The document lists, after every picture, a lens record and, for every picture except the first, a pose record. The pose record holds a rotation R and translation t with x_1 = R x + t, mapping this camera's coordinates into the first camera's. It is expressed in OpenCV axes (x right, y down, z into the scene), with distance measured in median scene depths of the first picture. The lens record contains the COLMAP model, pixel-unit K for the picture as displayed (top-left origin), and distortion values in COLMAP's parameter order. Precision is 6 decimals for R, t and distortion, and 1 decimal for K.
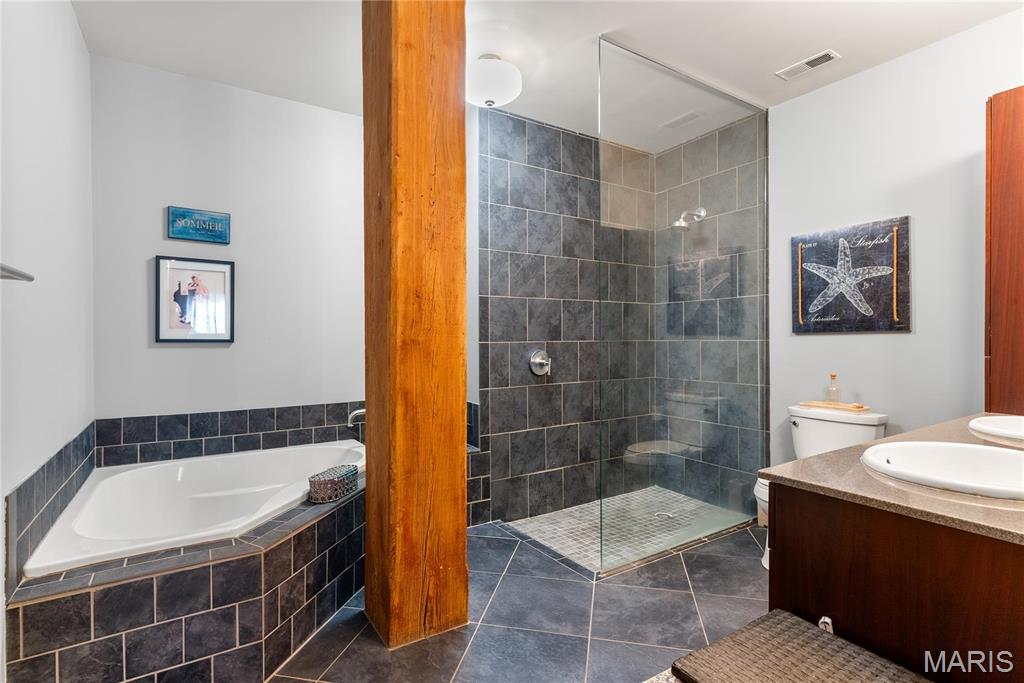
lens RADIAL K [[497.3, 0, 511.9], [0, 497.3, 343.6], [0, 0, 1]] dist [0.001405, 0.001336]
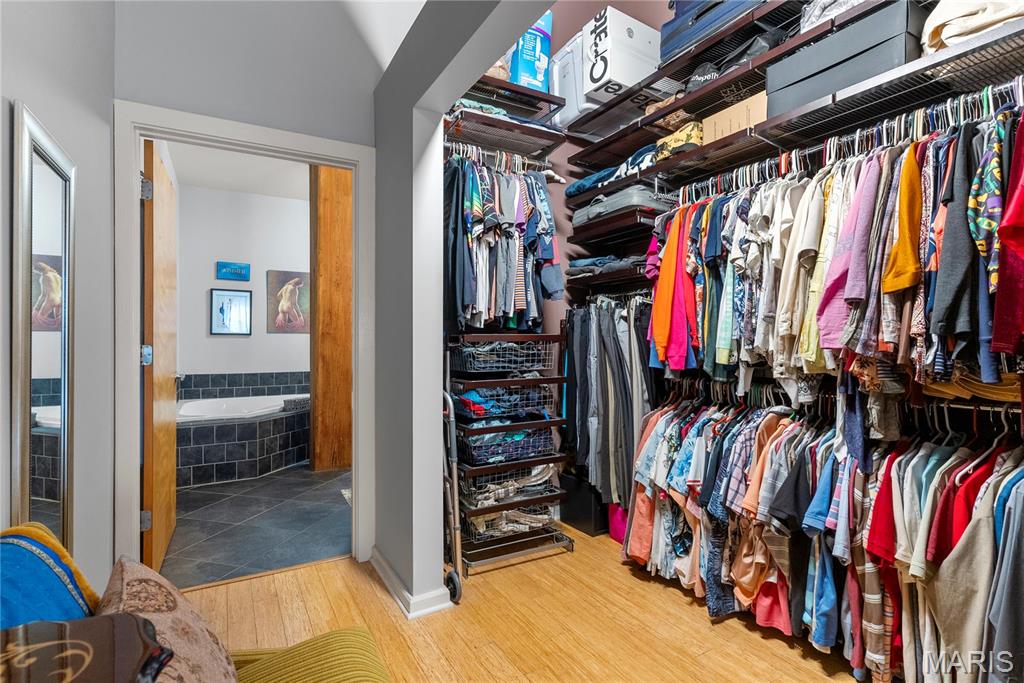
lens RADIAL K [[497.3, 0, 511.7], [0, 497.3, 337.1], [0, 0, 1]] dist [0.001405, 0.001336]
pose [[0.998719, 0.001973, -0.050552, 0.715709], [-0.002595, 0.999922, -0.012234, 0.036509], [0.050524, 0.012349, 0.998647, -1.134641]]
